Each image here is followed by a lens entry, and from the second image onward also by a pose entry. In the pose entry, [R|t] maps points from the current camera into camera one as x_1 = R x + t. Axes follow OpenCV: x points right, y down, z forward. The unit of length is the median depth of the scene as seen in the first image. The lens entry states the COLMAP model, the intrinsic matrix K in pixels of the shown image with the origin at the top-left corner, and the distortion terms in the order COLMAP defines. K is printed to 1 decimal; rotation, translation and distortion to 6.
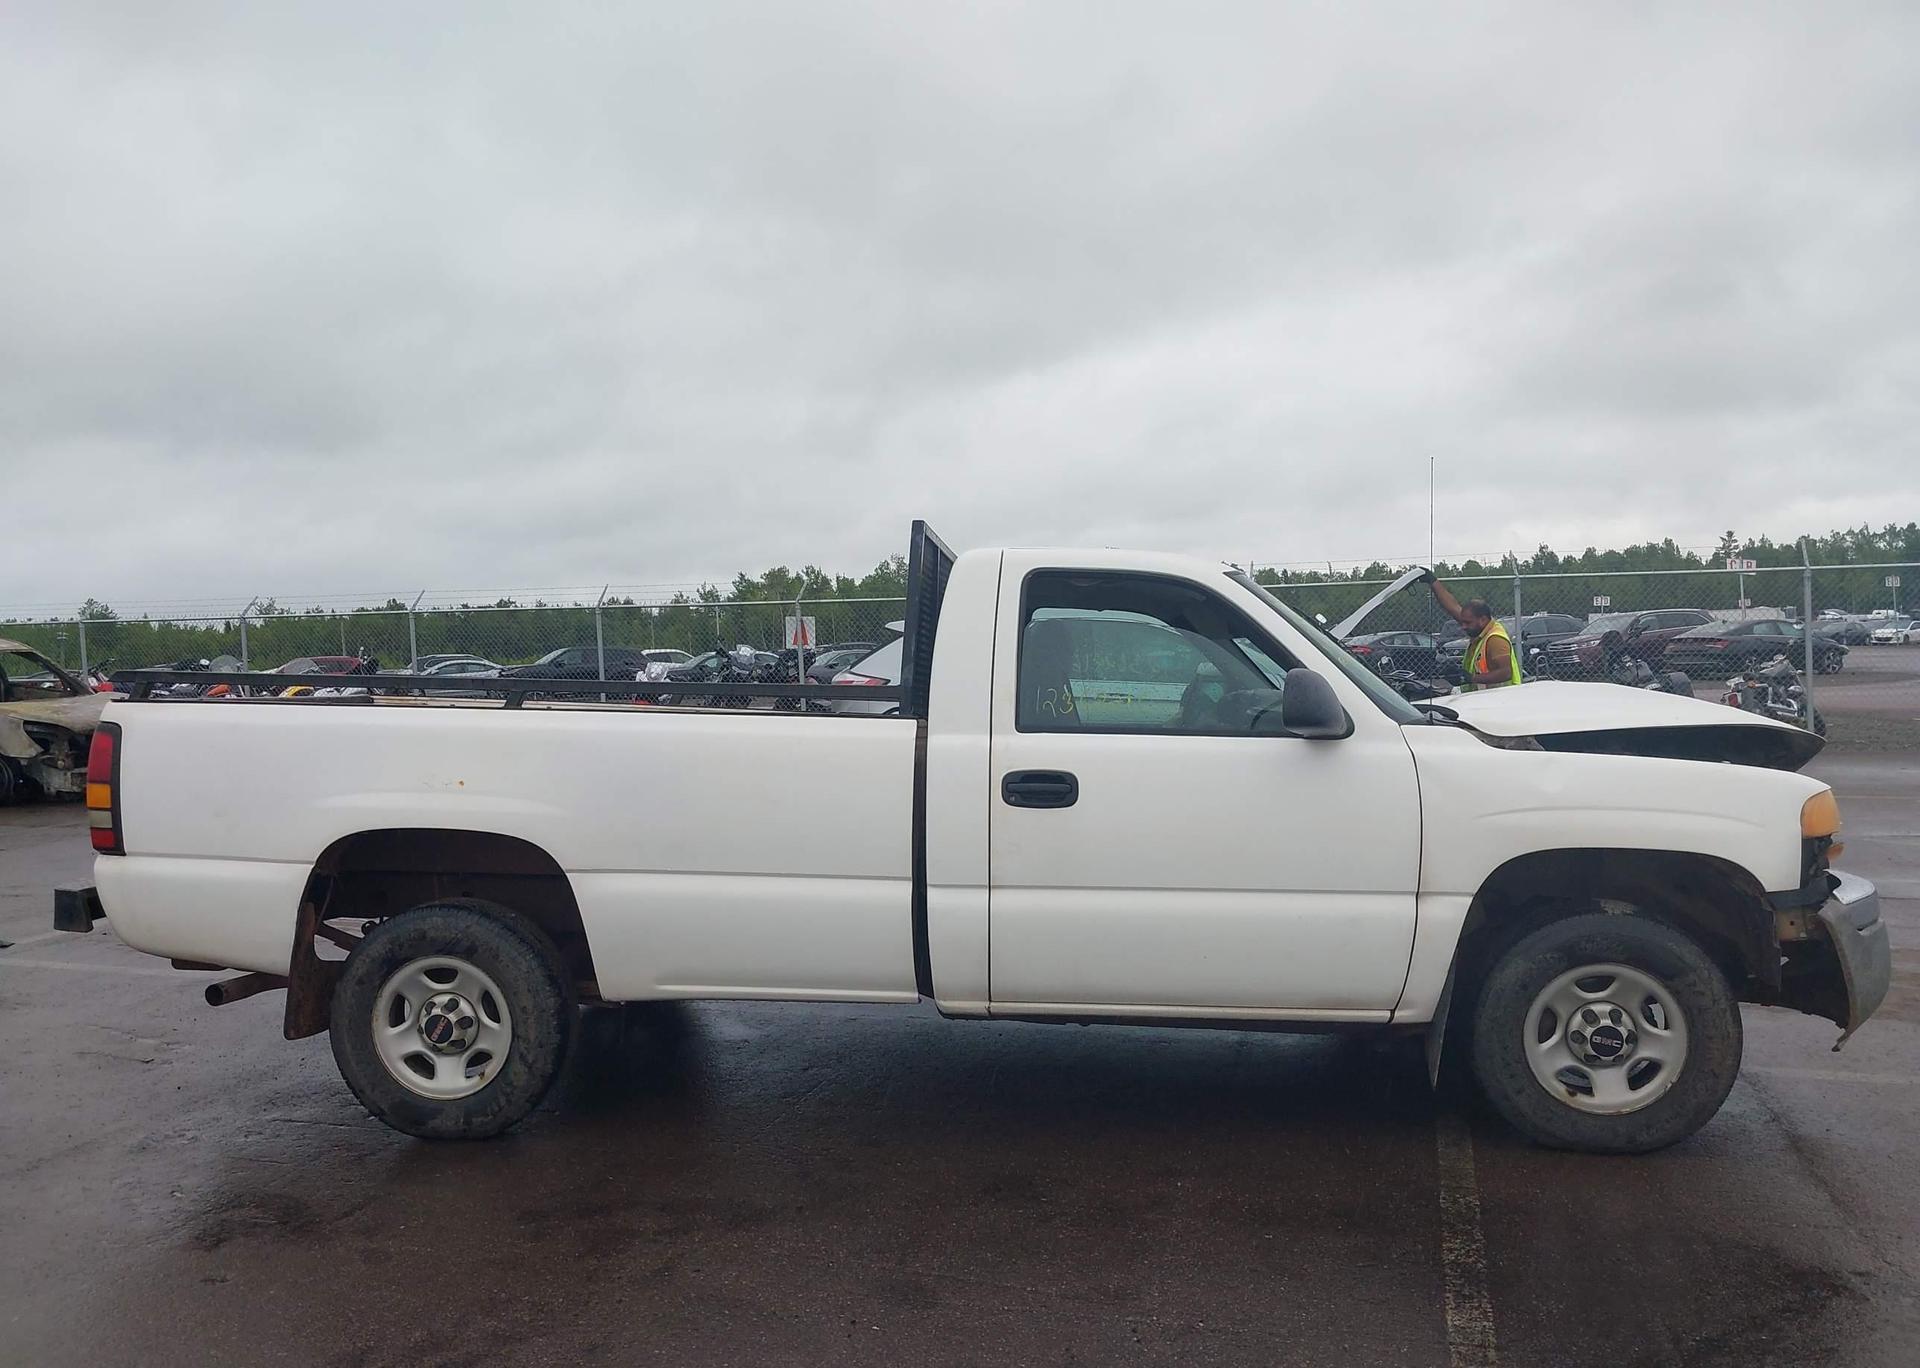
lens RADIAL K [[1485.4, 0, 960.0], [0, 1485.4, 684.0], [0, 0, 1]] dist [0.086146, -0.144434]
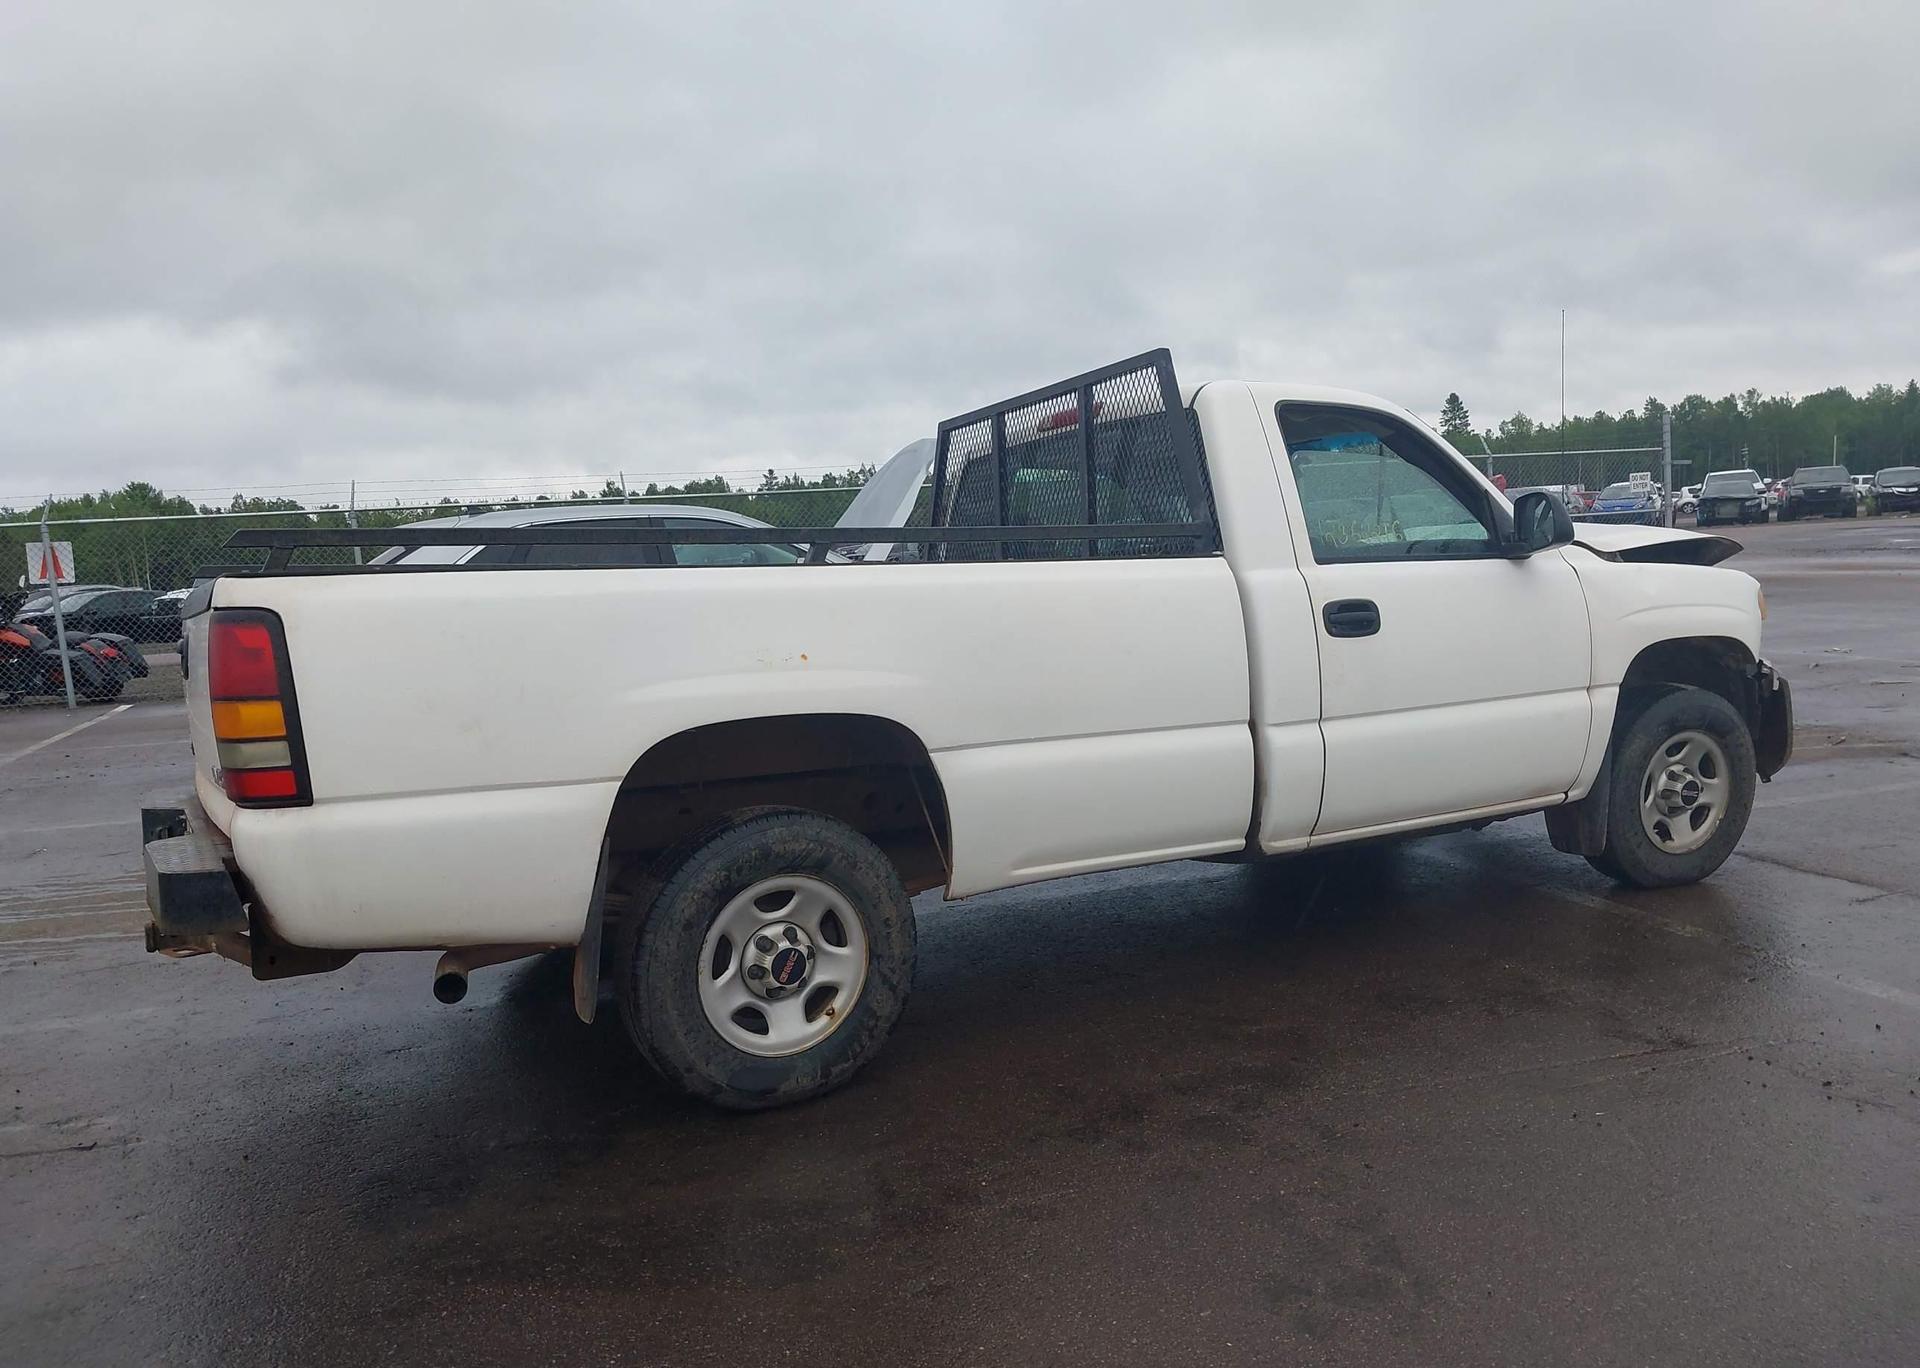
lens RADIAL K [[1485.4, 0, 960.0], [0, 1485.4, 684.0], [0, 0, 1]] dist [0.086146, -0.144434]
pose [[0.823589, -0.079842, 0.561539, -0.715757], [0.056044, 0.996653, 0.059510, 0.038664], [-0.564411, -0.017540, 0.825307, 0.301546]]
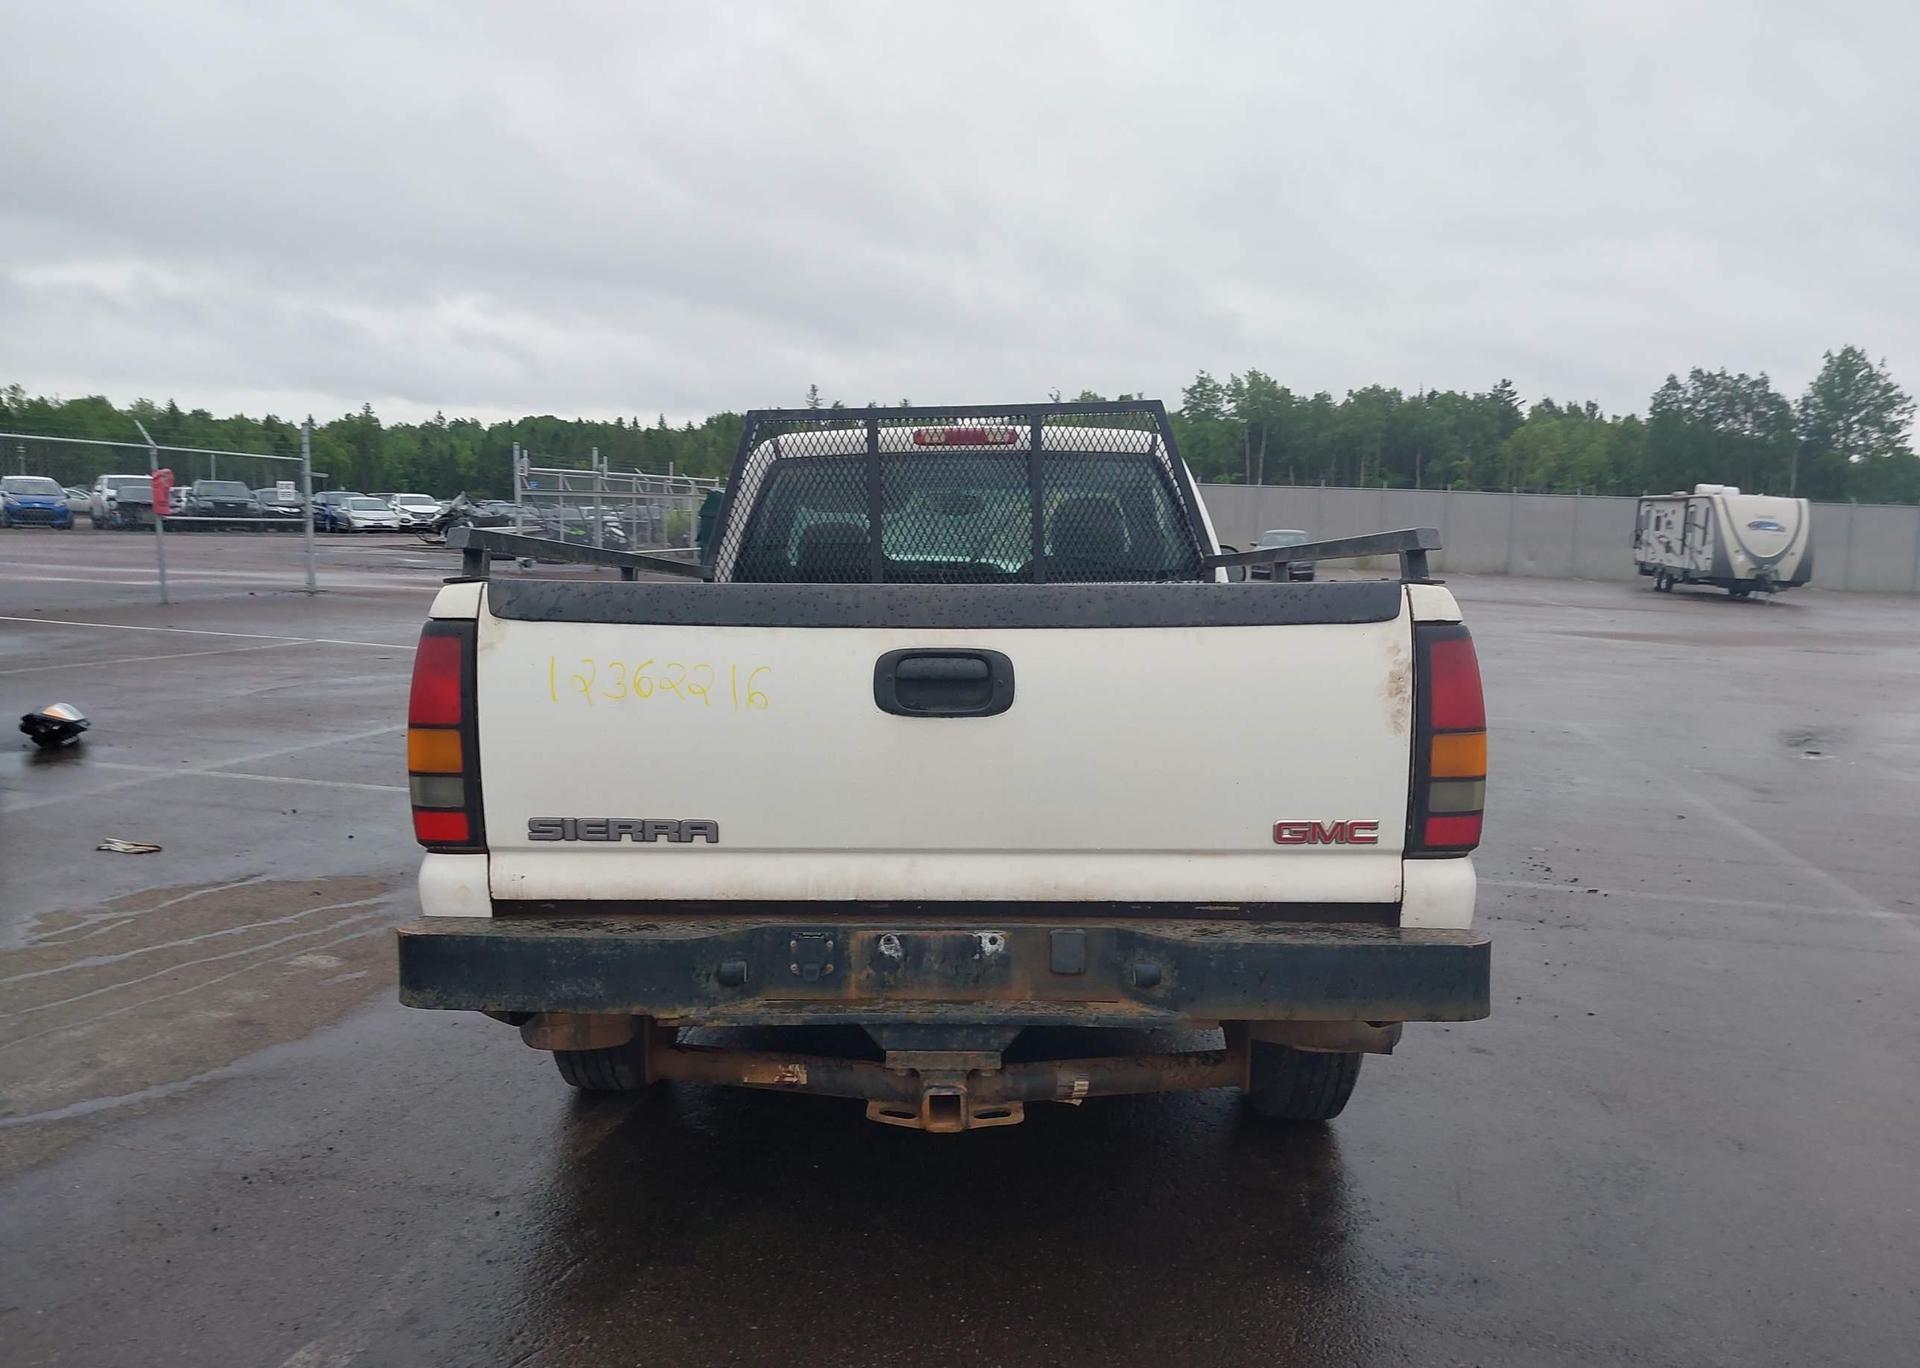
lens RADIAL K [[1485.4, 0, 960.0], [0, 1485.4, 684.0], [0, 0, 1]] dist [0.086146, -0.144434]
pose [[-0.066499, -0.084879, 0.994170, -1.169870], [-0.003908, 0.996390, 0.084807, 0.000730], [-0.997779, 0.001754, -0.066590, 1.290215]]
